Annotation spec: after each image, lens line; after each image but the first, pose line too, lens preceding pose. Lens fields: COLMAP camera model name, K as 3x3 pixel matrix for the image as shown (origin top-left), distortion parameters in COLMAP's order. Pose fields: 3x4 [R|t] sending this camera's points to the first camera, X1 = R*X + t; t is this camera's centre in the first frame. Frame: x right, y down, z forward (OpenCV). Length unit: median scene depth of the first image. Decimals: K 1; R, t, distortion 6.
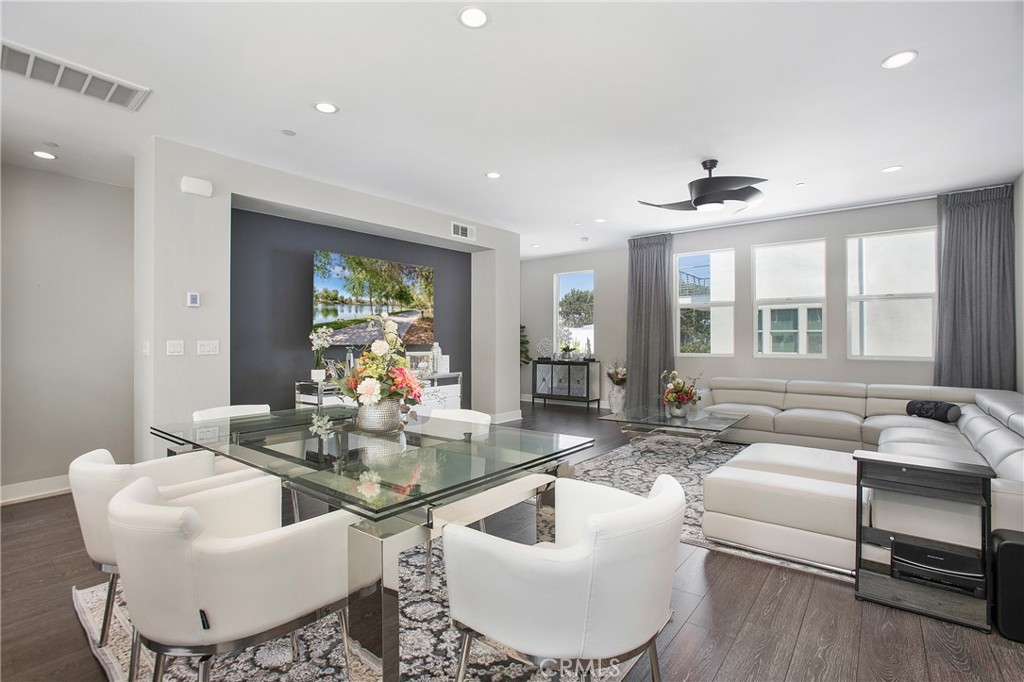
lens RADIAL K [[468.3, 0, 513.8], [0, 468.3, 351.0], [0, 0, 1]] dist [-0.028055, -0.000261]
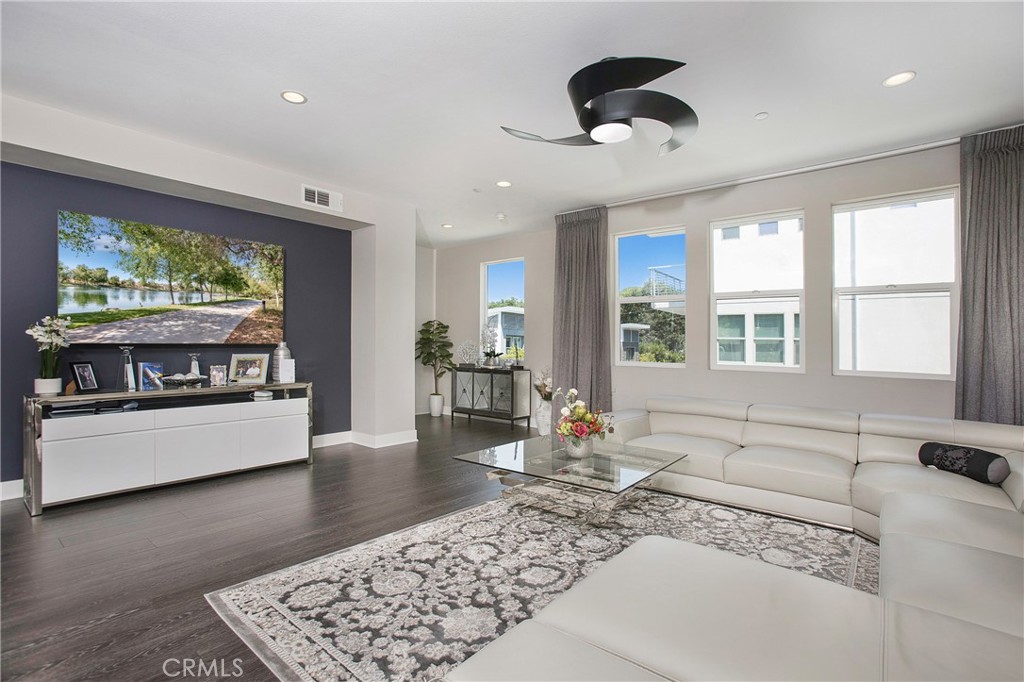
lens RADIAL K [[476.7, 0, 490.8], [0, 476.7, 341.7], [0, 0, 1]] dist [-0.043461, 0.000585]
pose [[0.999471, 0.014621, -0.029043, 0.217501], [-0.015342, 0.999576, -0.024732, -0.006857], [0.028669, 0.025164, 0.999272, 0.270512]]
